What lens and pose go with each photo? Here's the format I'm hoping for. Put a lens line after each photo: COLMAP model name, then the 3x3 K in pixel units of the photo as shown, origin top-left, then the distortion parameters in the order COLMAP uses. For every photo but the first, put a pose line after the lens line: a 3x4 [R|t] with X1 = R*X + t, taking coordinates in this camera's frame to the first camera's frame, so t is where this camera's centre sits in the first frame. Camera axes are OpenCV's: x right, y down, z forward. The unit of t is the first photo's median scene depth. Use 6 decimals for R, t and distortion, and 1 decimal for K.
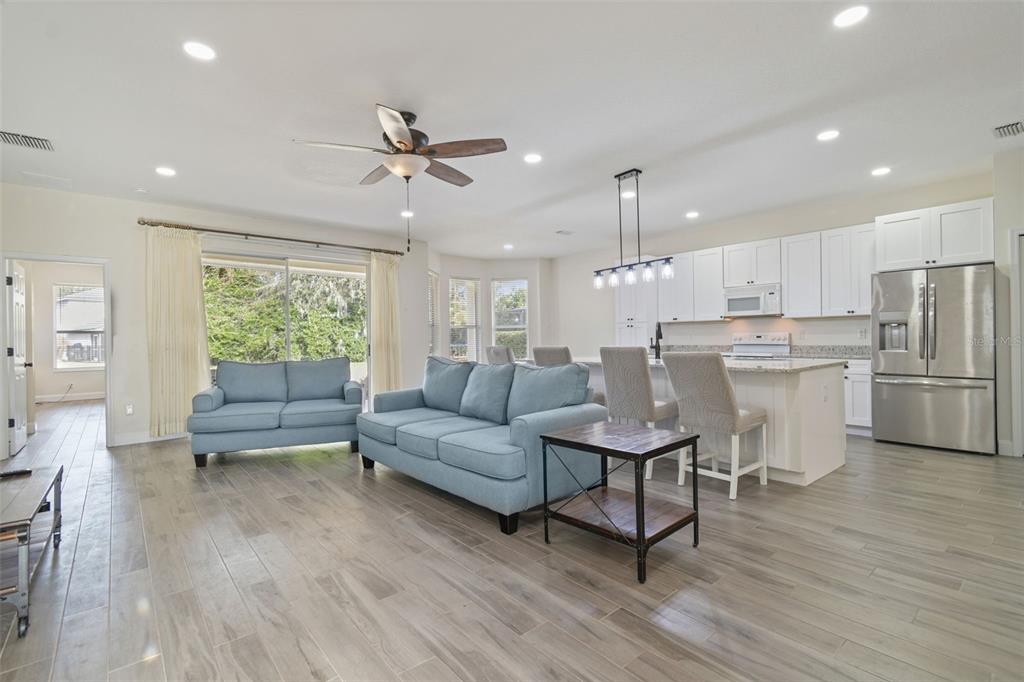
lens RADIAL K [[464.1, 0, 516.9], [0, 464.1, 339.9], [0, 0, 1]] dist [-0.003471, -0.000682]
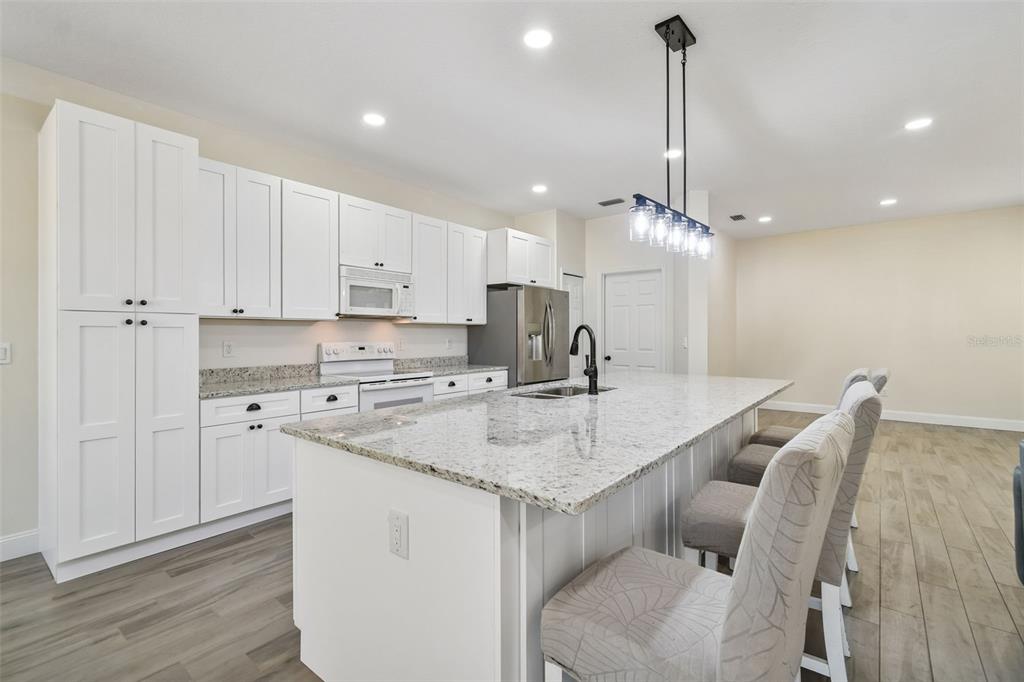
lens RADIAL K [[464.1, 0, 514.6], [0, 464.1, 334.3], [0, 0, 1]] dist [-0.003471, -0.000682]
pose [[-0.196438, 0.014546, 0.980408, -0.213177], [0.007923, 0.999881, -0.013248, -0.020802], [-0.980484, 0.005165, -0.196529, 1.186213]]
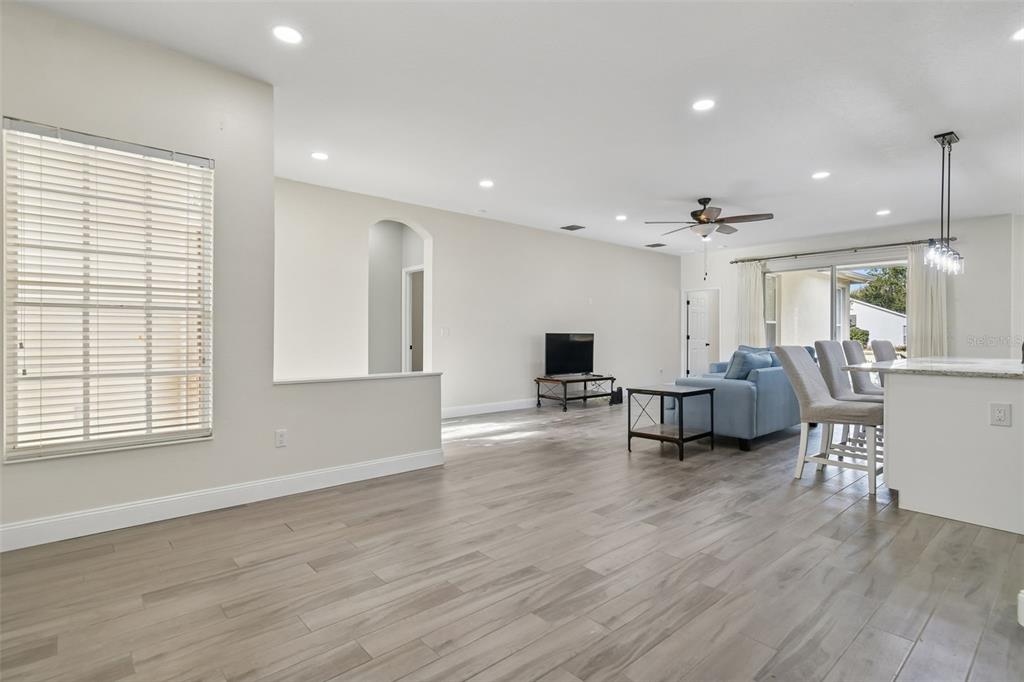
lens RADIAL K [[501.4, 0, 515.6], [0, 501.4, 336.8], [0, 0, 1]] dist [0.002084, 0.000895]
pose [[0.018386, 0.017019, -0.999686, 1.062728], [-0.003434, 0.999850, 0.016959, -0.010889], [0.999825, 0.003121, 0.018442, 0.186533]]
